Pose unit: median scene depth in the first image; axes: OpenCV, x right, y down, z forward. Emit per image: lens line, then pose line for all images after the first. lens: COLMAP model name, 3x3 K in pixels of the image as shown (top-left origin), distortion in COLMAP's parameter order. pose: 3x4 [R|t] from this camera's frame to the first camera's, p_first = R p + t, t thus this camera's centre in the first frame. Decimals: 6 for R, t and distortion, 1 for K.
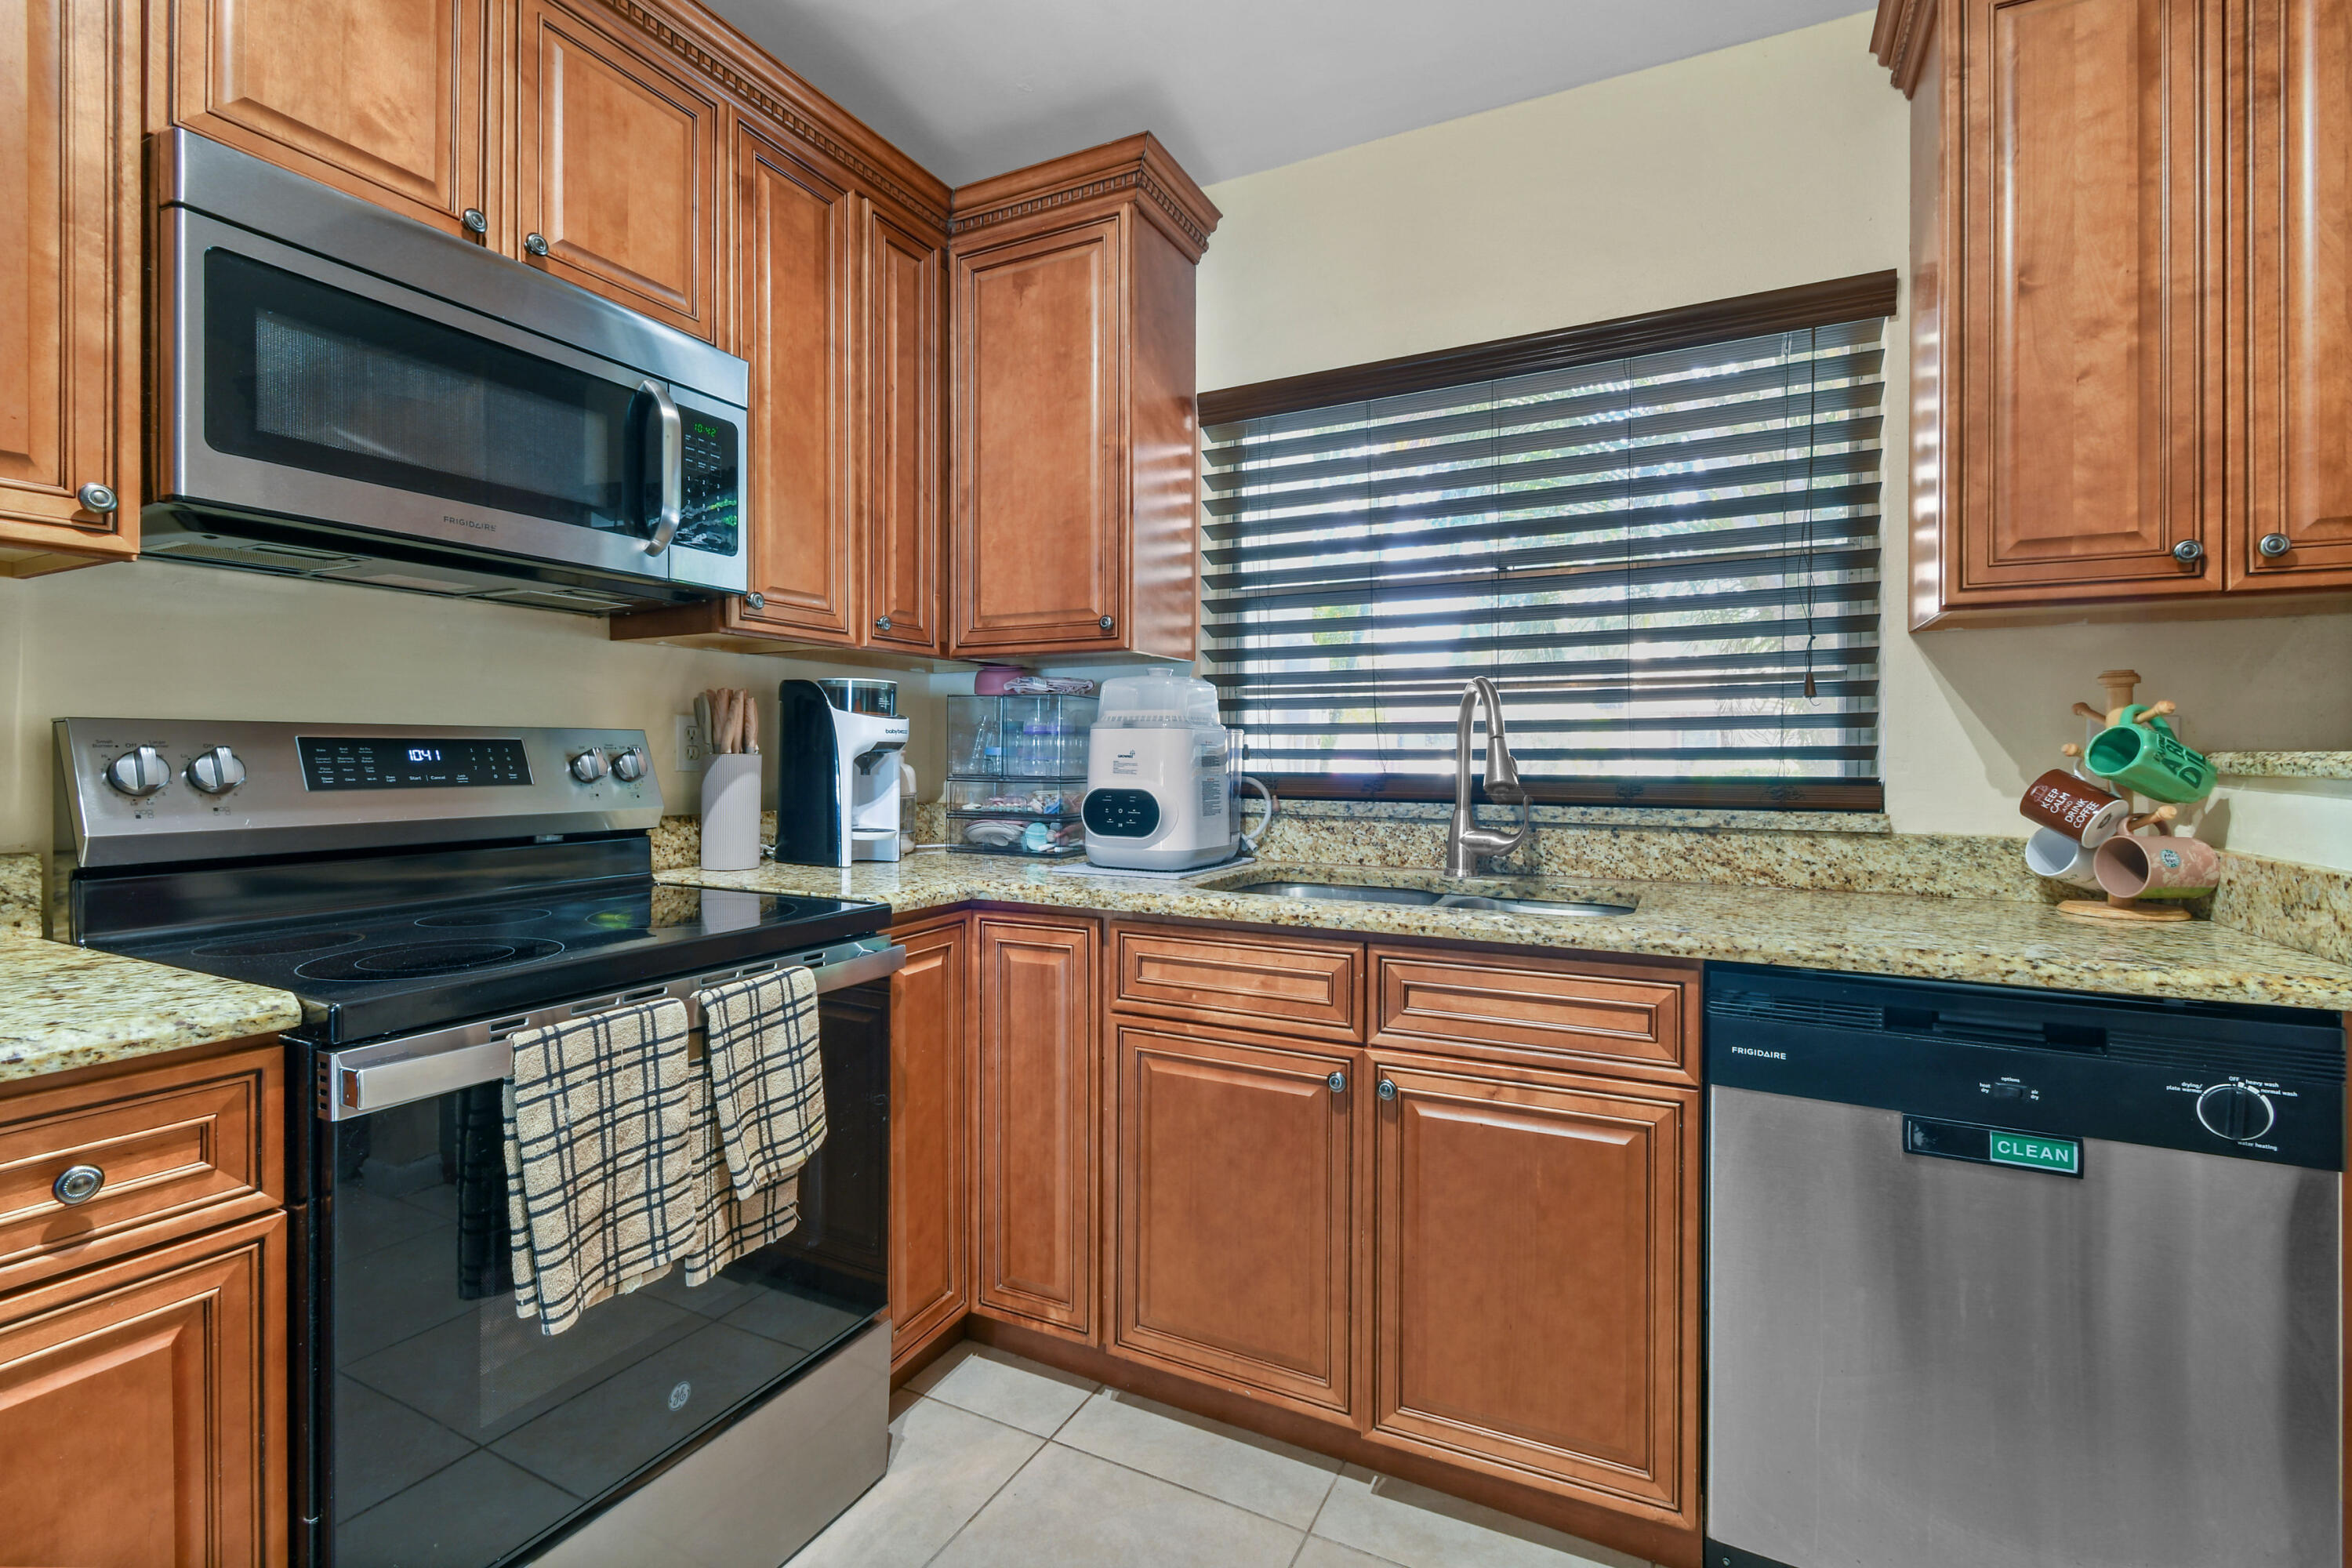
lens RADIAL K [[1054.6, 0, 1177.7], [0, 1054.6, 759.4], [0, 0, 1]] dist [0.008702, -0.003965]
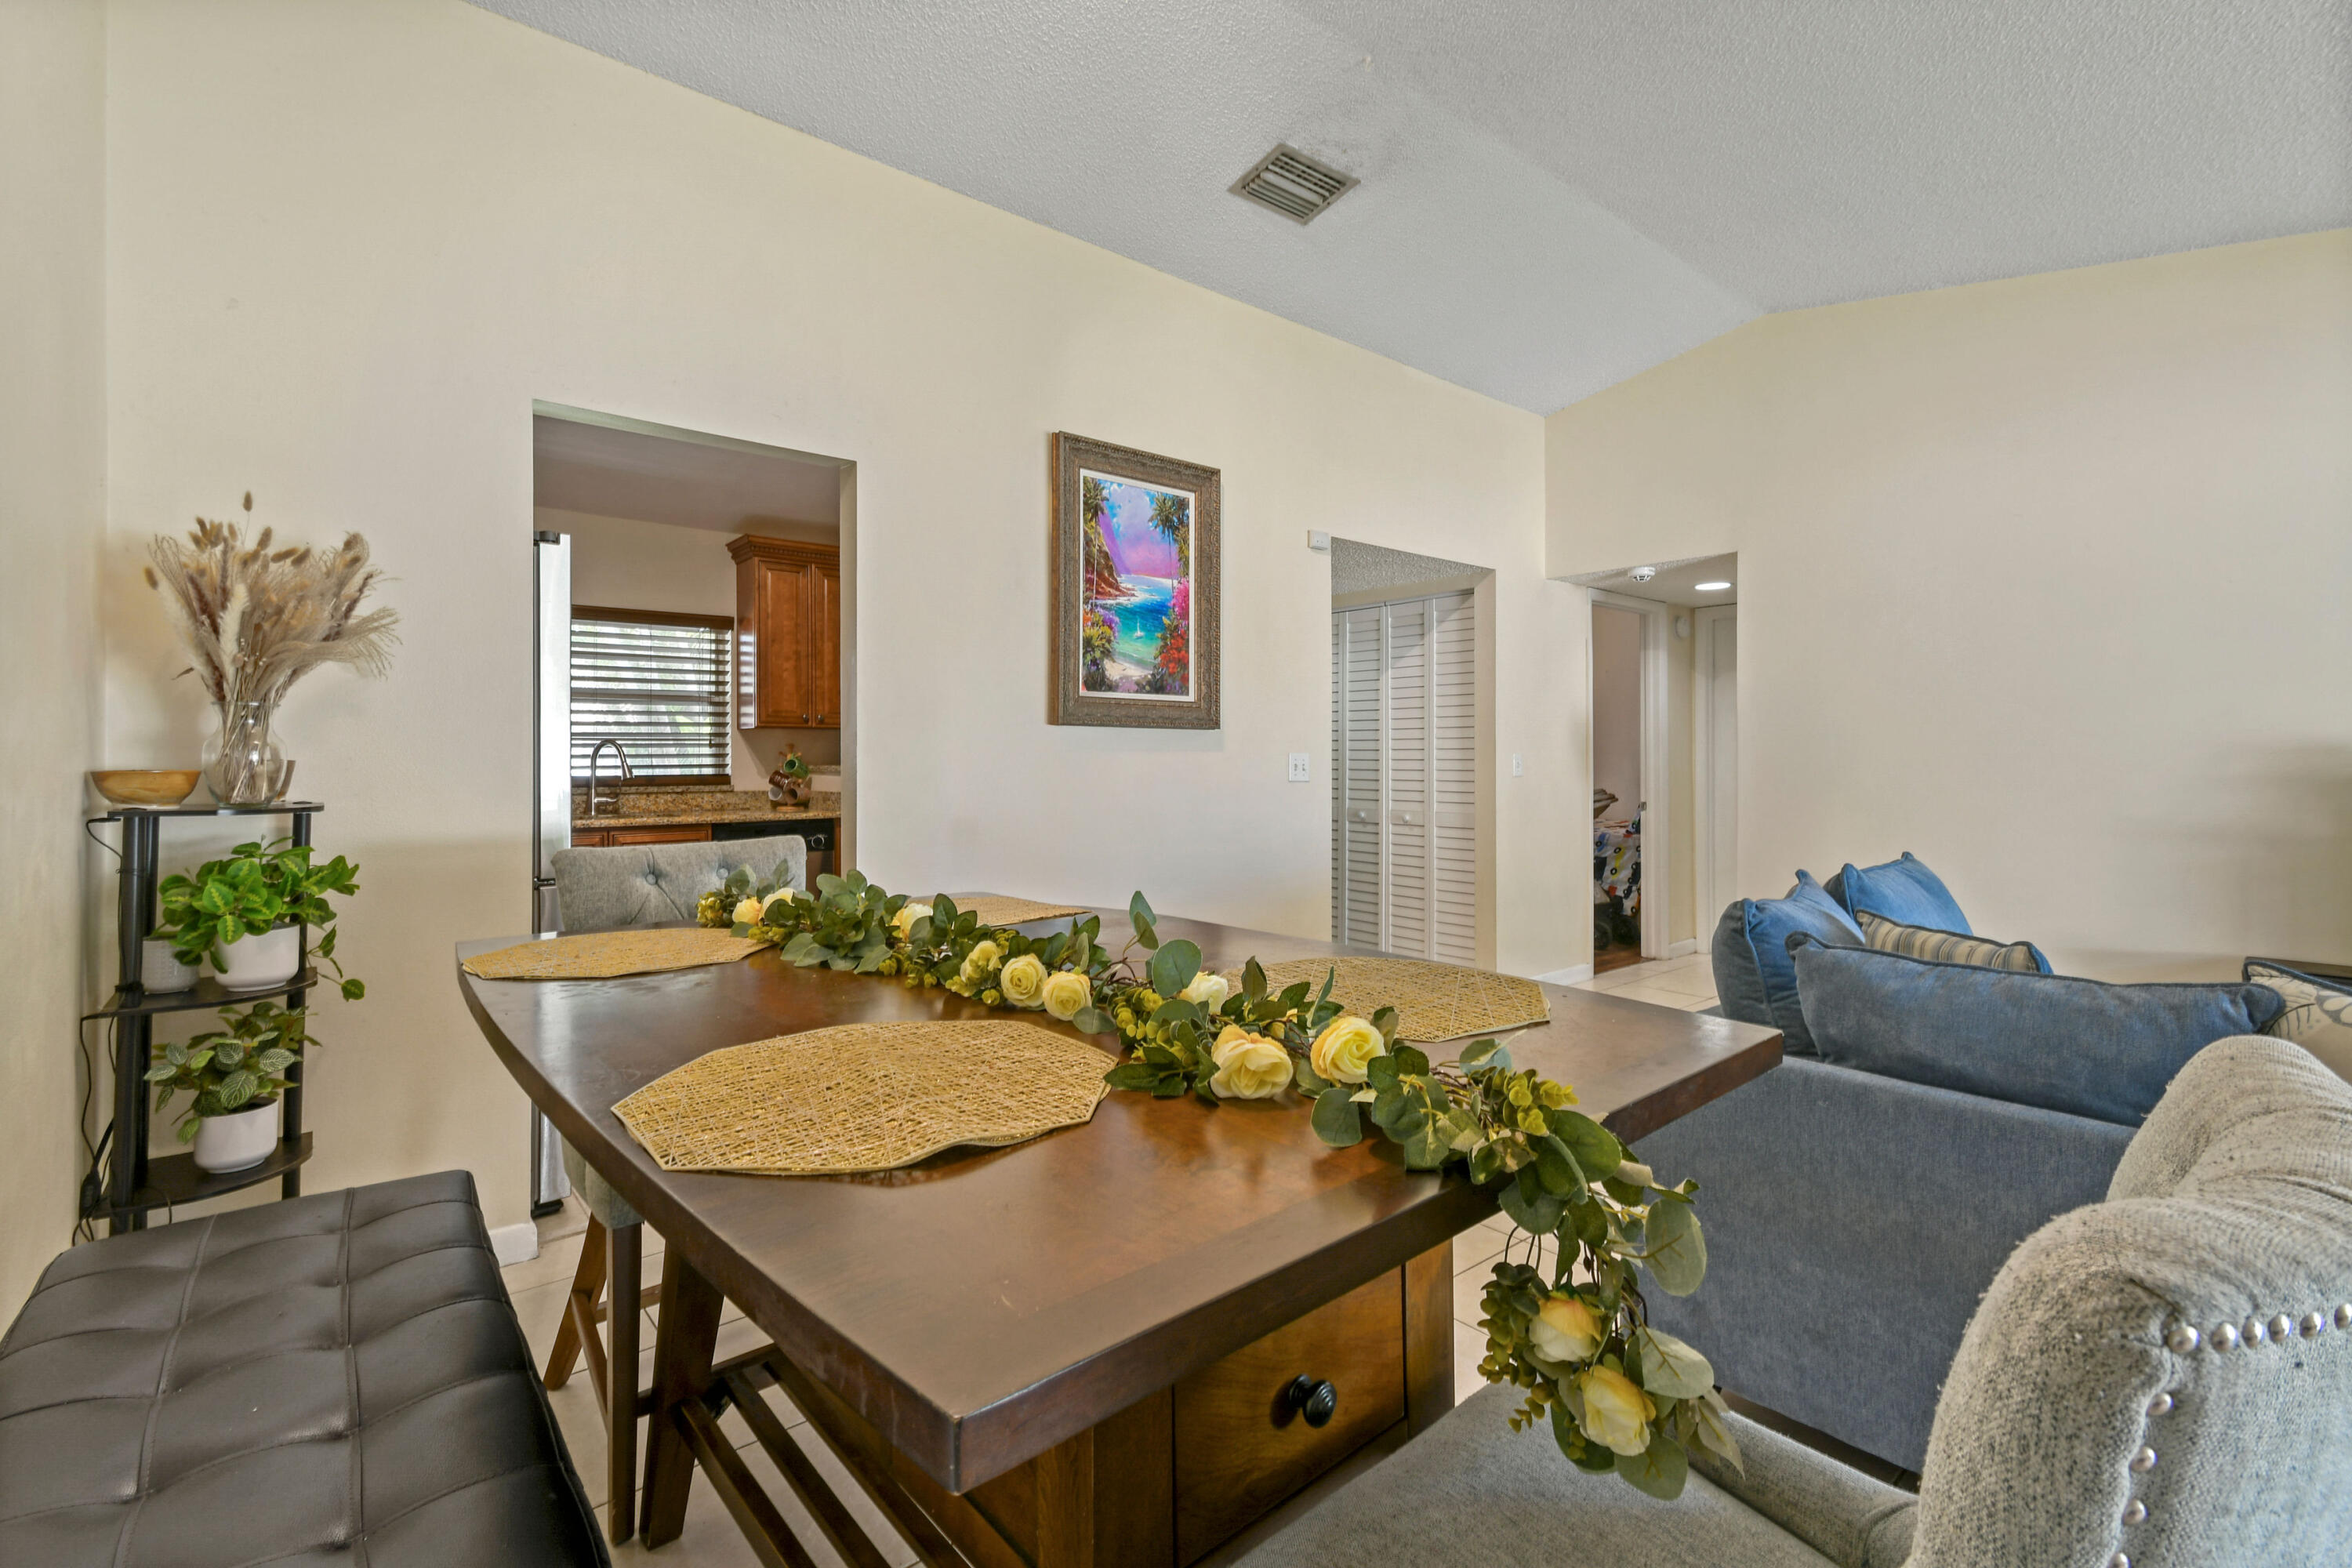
lens RADIAL K [[1054.6, 0, 1180.9], [0, 1054.6, 754.8], [0, 0, 1]] dist [0.008702, -0.003965]
pose [[0.397641, 0.001240, 0.917540, -1.738345], [0.004803, 0.999983, -0.003433, -0.022677], [-0.917528, 0.005772, 0.397628, -1.533822]]
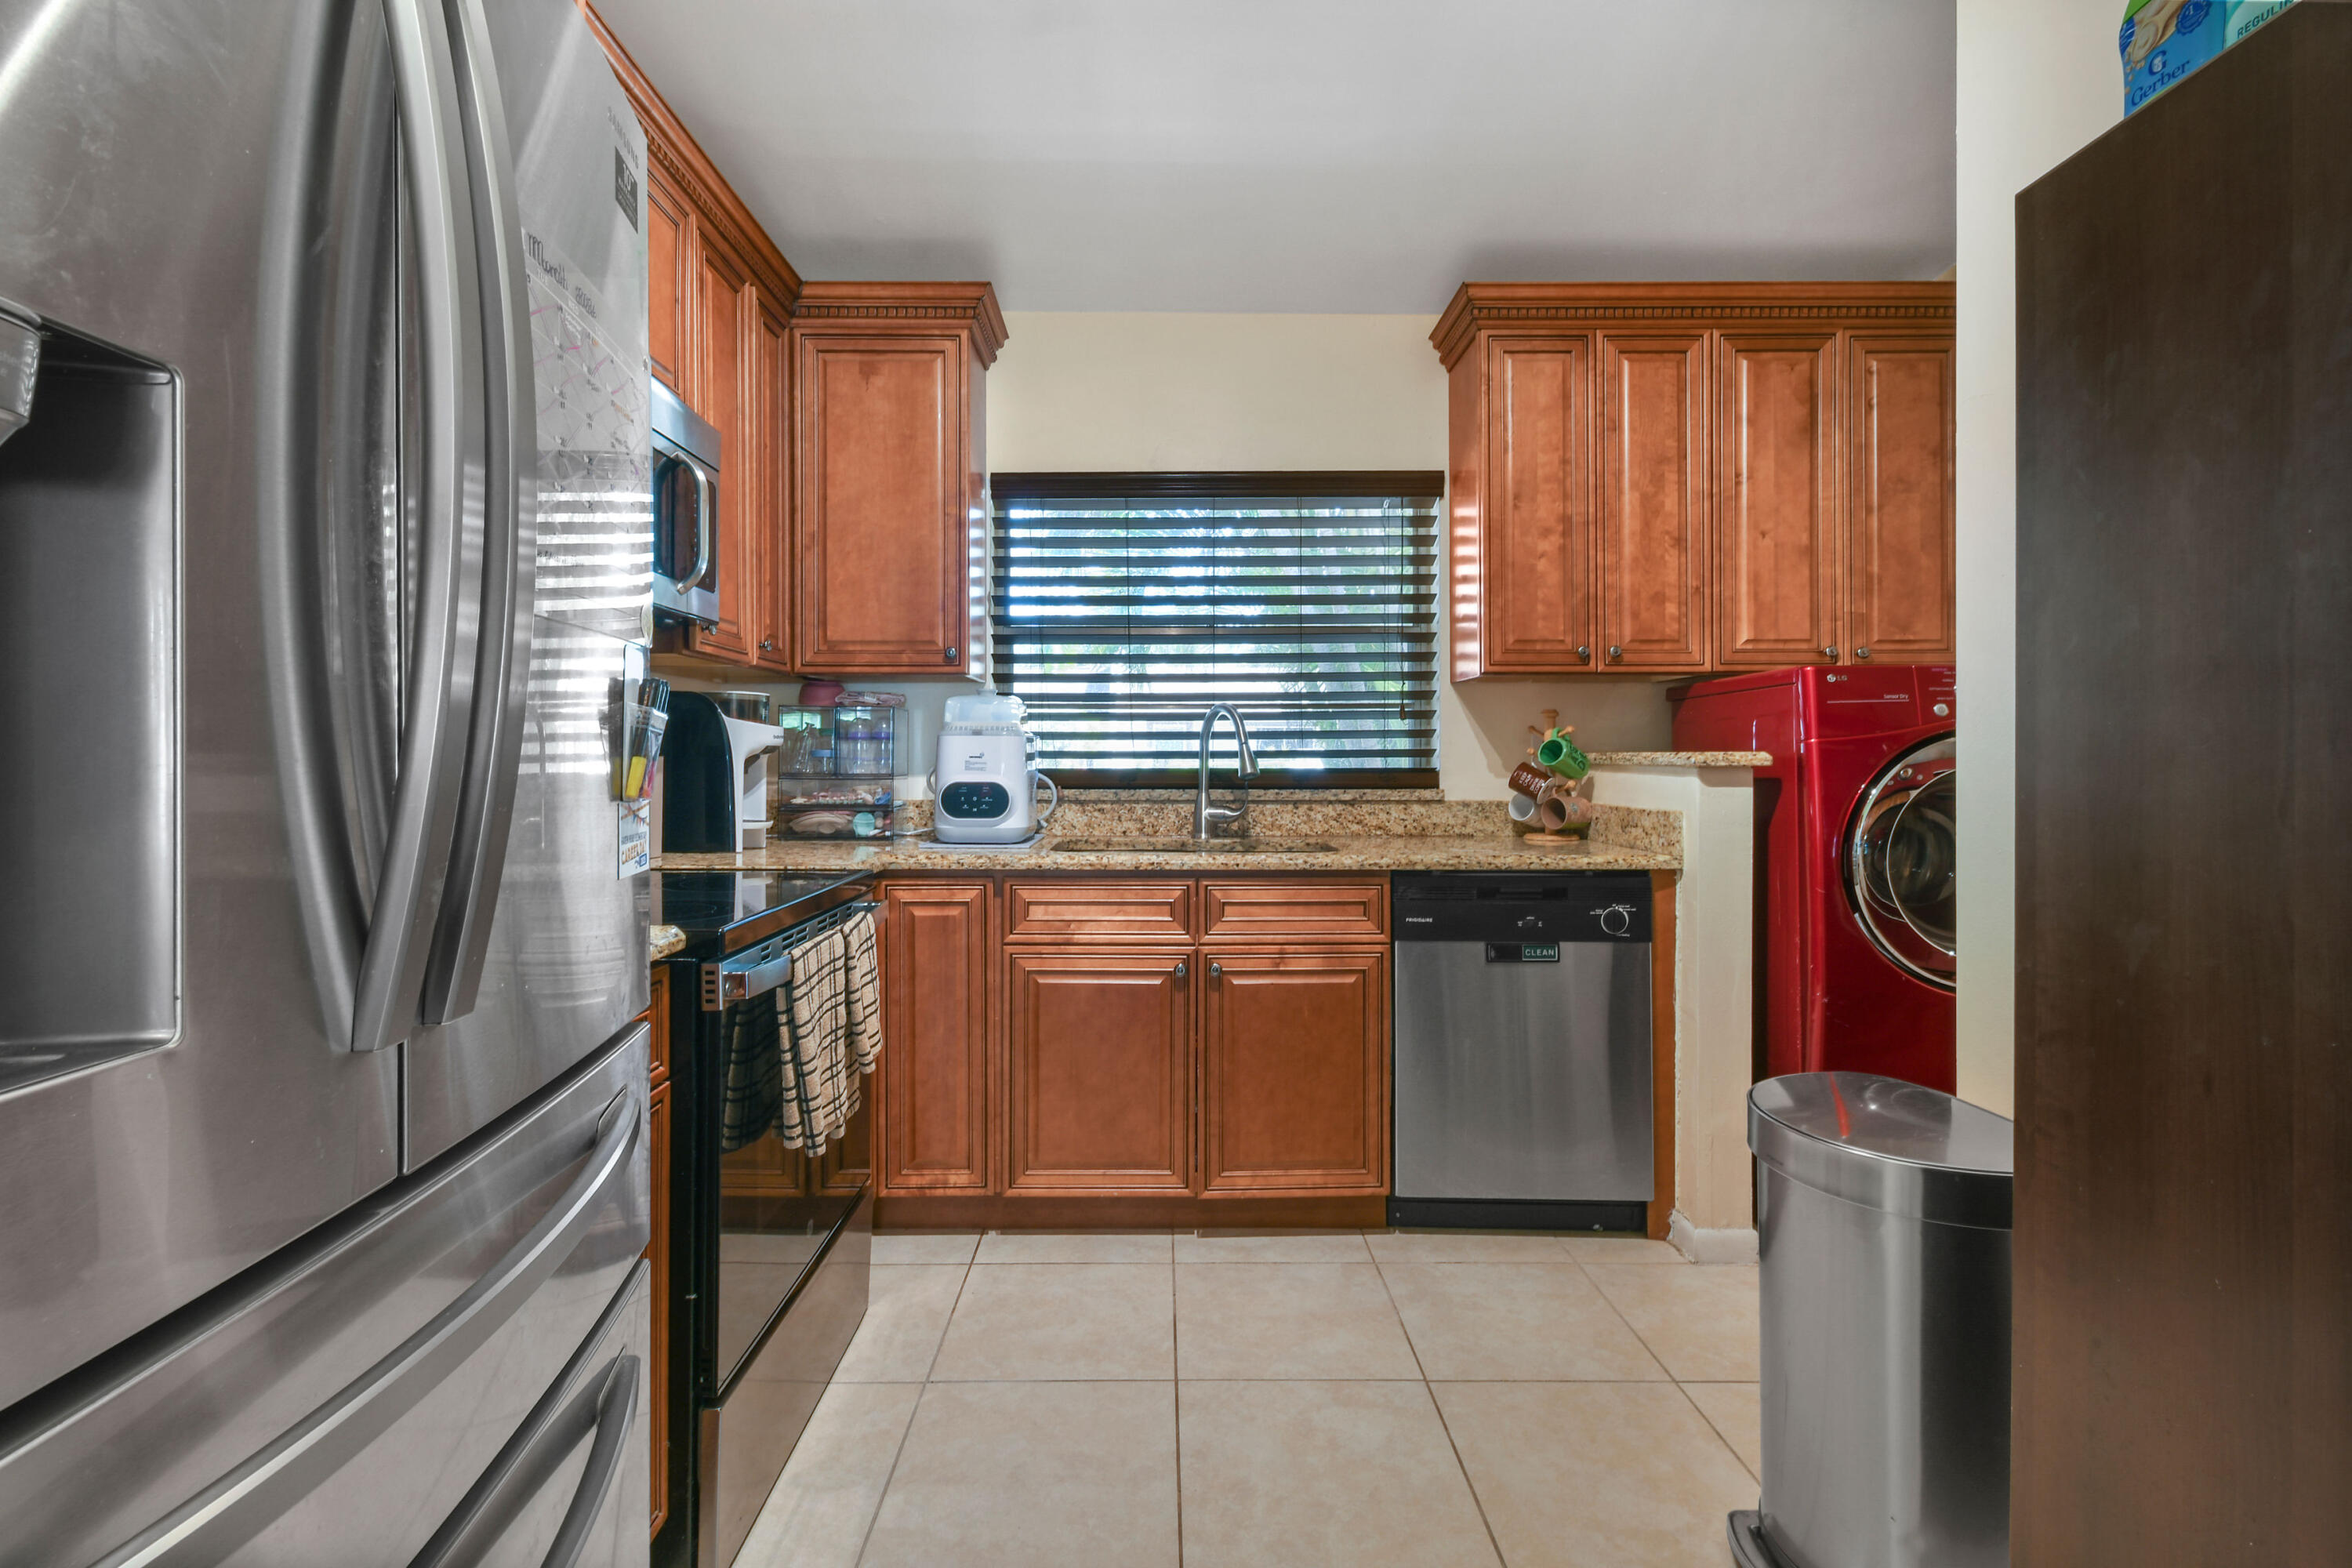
lens RADIAL K [[1054.6, 0, 1182.1], [0, 1054.6, 752.8], [0, 0, 1]] dist [0.008702, -0.003965]
pose [[0.885318, -0.001708, 0.464983, -0.489063], [0.004948, 0.999971, -0.005748, 0.000570], [-0.464960, 0.007390, 0.885301, -0.309795]]
